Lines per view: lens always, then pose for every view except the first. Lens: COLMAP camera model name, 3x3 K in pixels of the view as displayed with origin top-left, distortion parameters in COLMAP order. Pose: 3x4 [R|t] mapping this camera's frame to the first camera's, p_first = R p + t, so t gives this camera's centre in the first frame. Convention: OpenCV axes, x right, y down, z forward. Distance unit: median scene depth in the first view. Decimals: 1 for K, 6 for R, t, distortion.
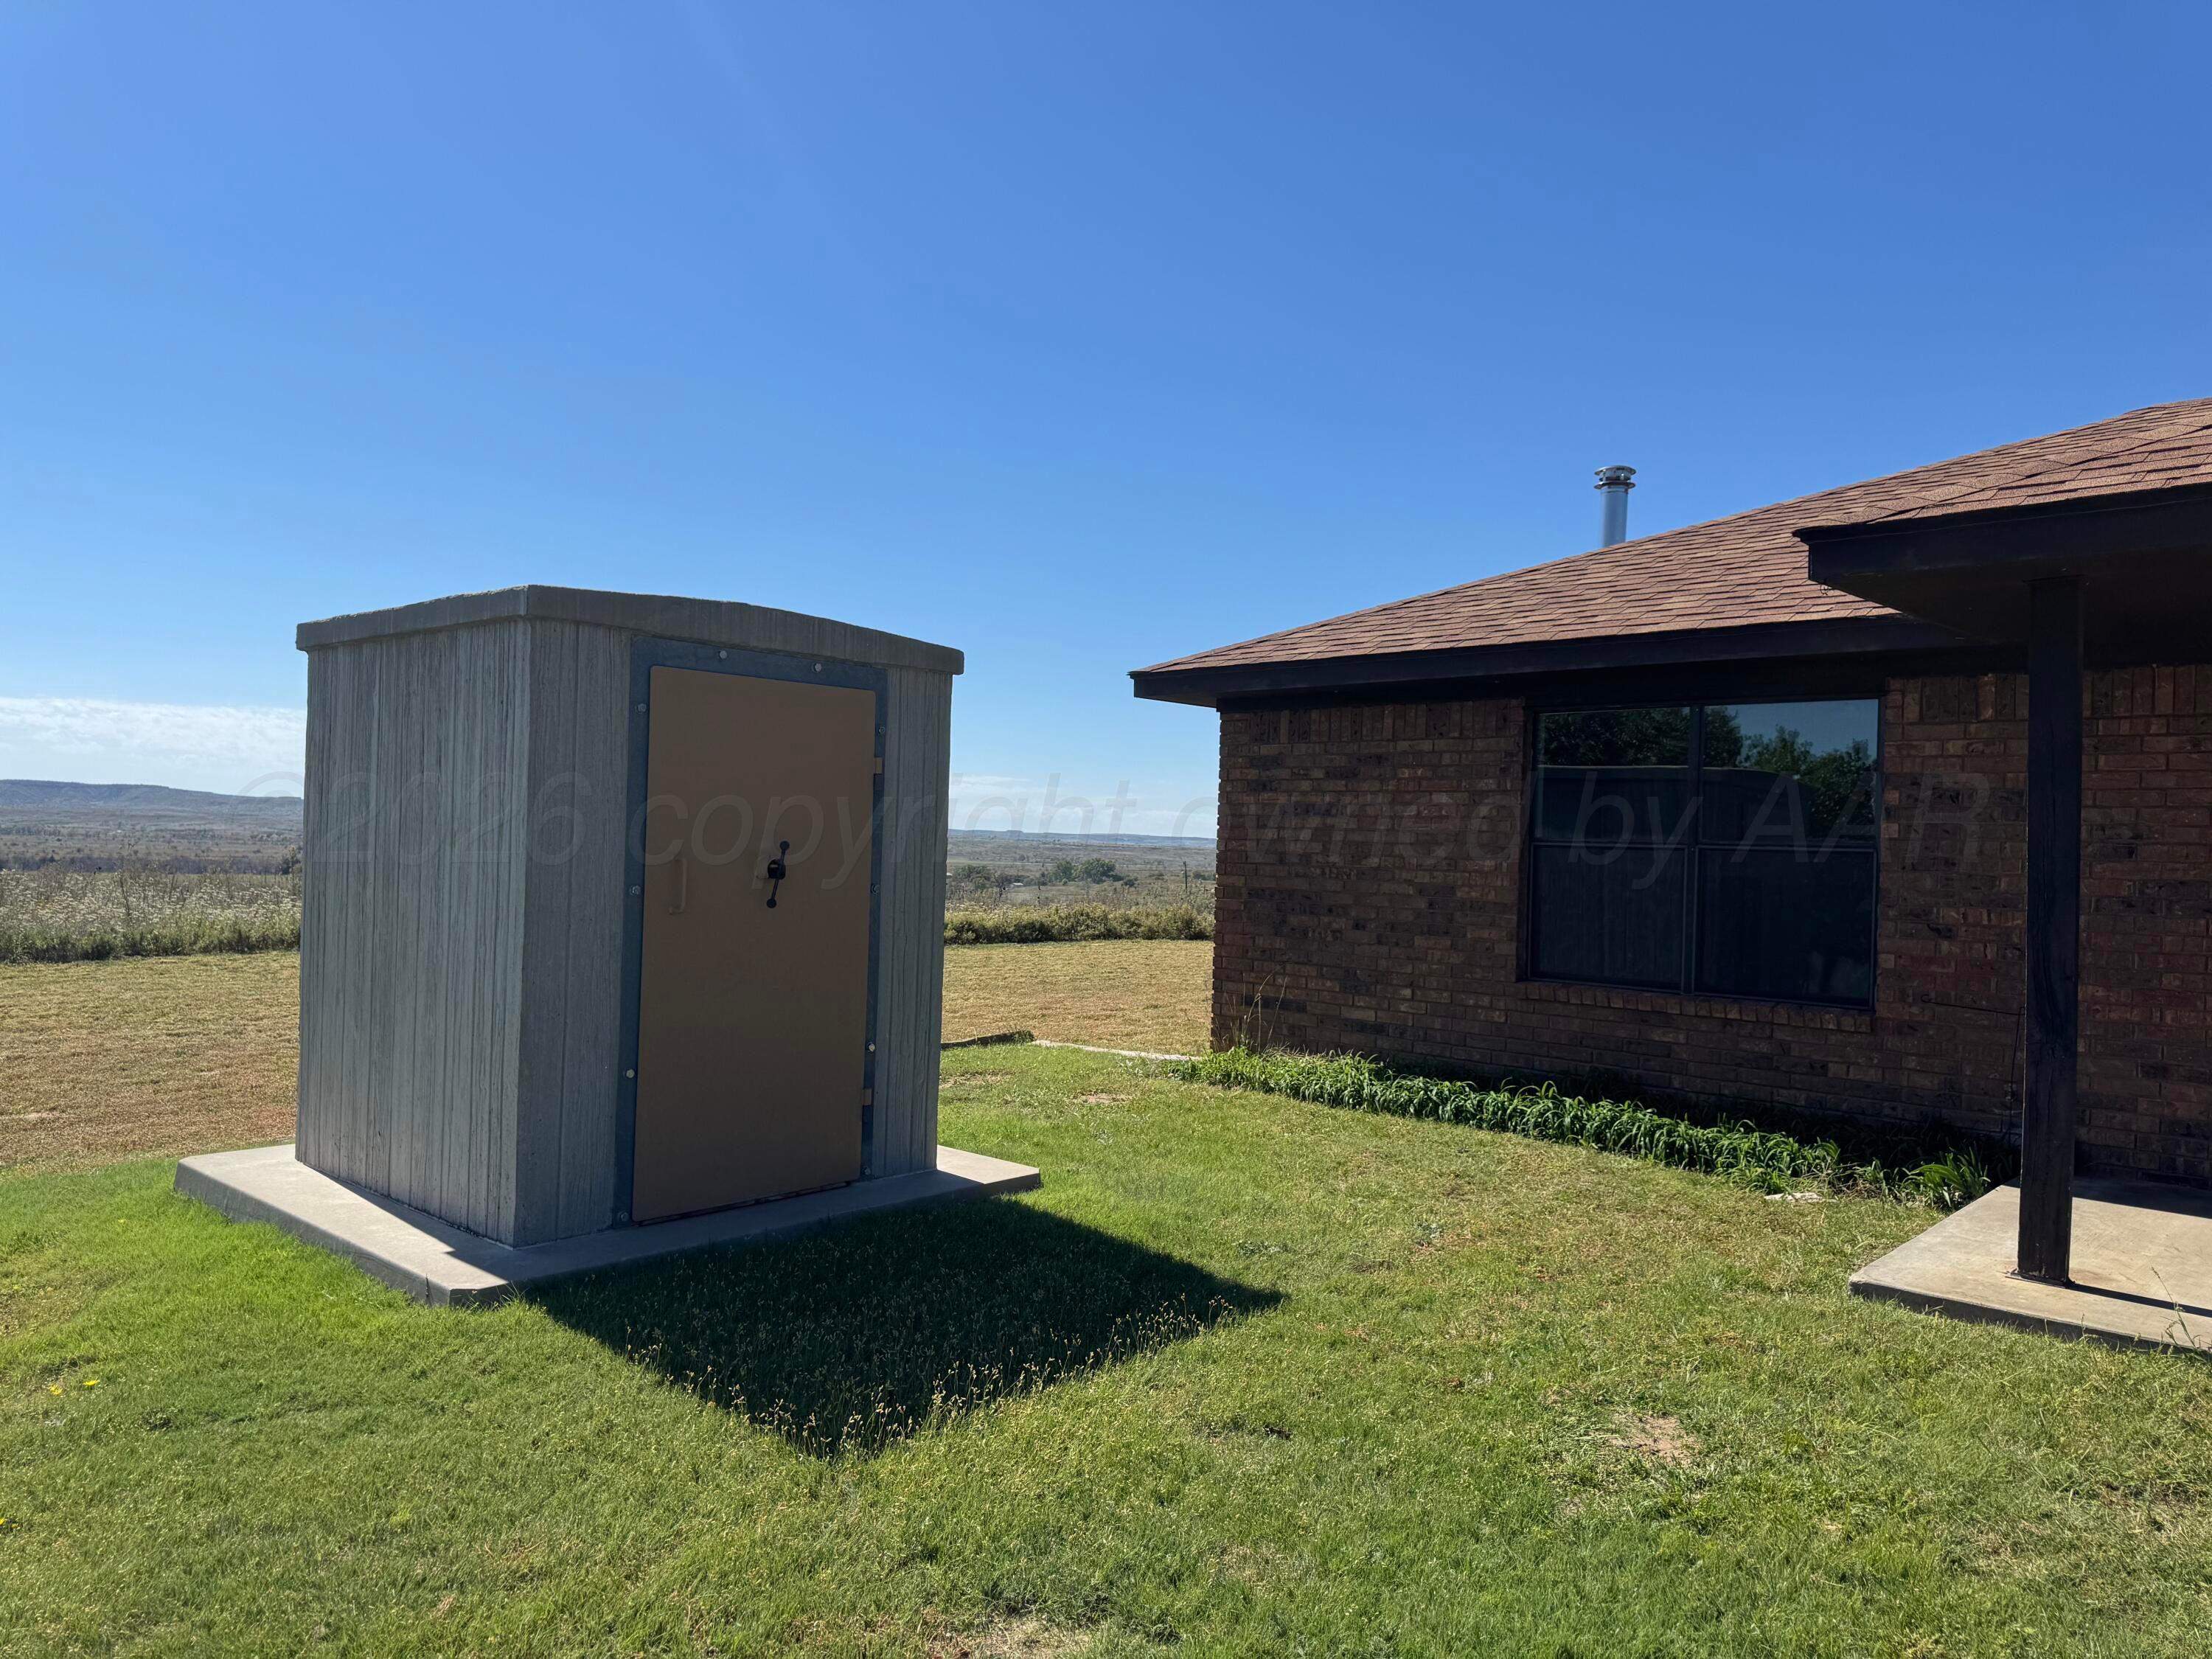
lens RADIAL K [[1562.0, 0, 1092.3], [0, 1562.0, 842.4], [0, 0, 1]] dist [0.013757, -0.006457]
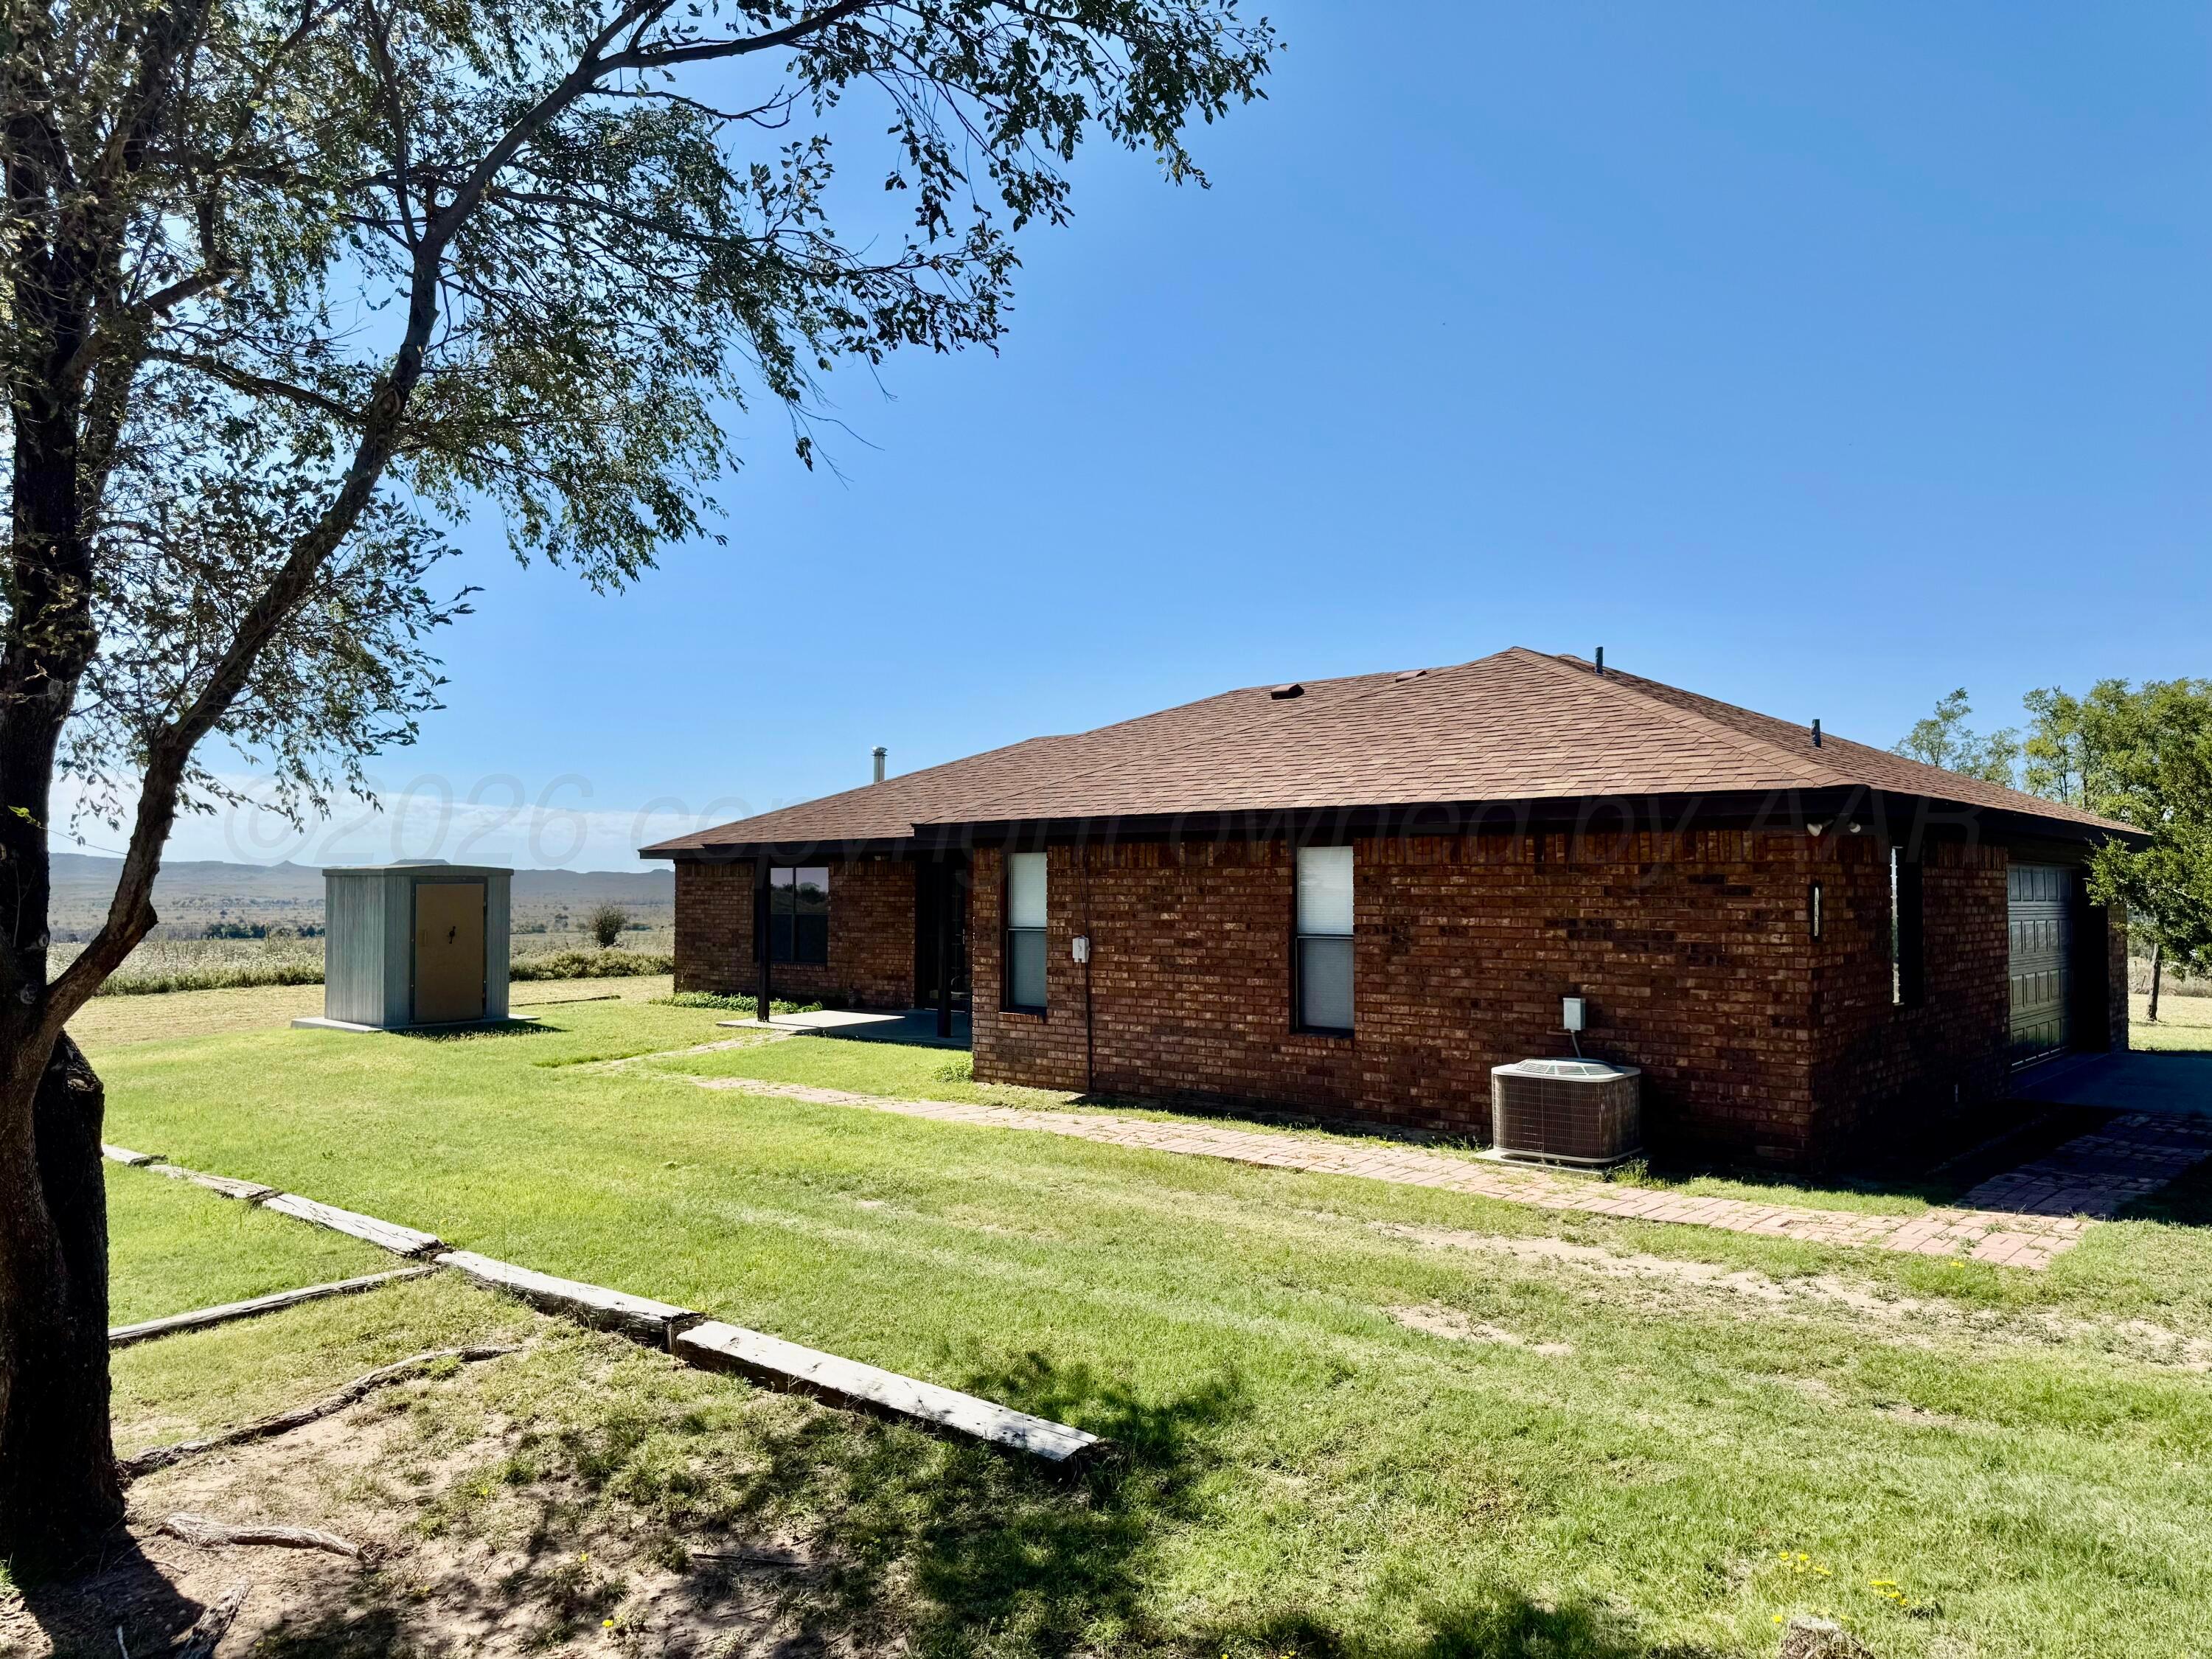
lens RADIAL K [[1562.0, 0, 1121.3], [0, 1562.0, 821.4], [0, 0, 1]] dist [0.013757, -0.006457]
pose [[0.998394, -0.027185, 0.049700, 0.691282], [0.029051, 0.998886, -0.037200, -0.036352], [-0.048633, 0.038584, 0.998071, -1.616031]]
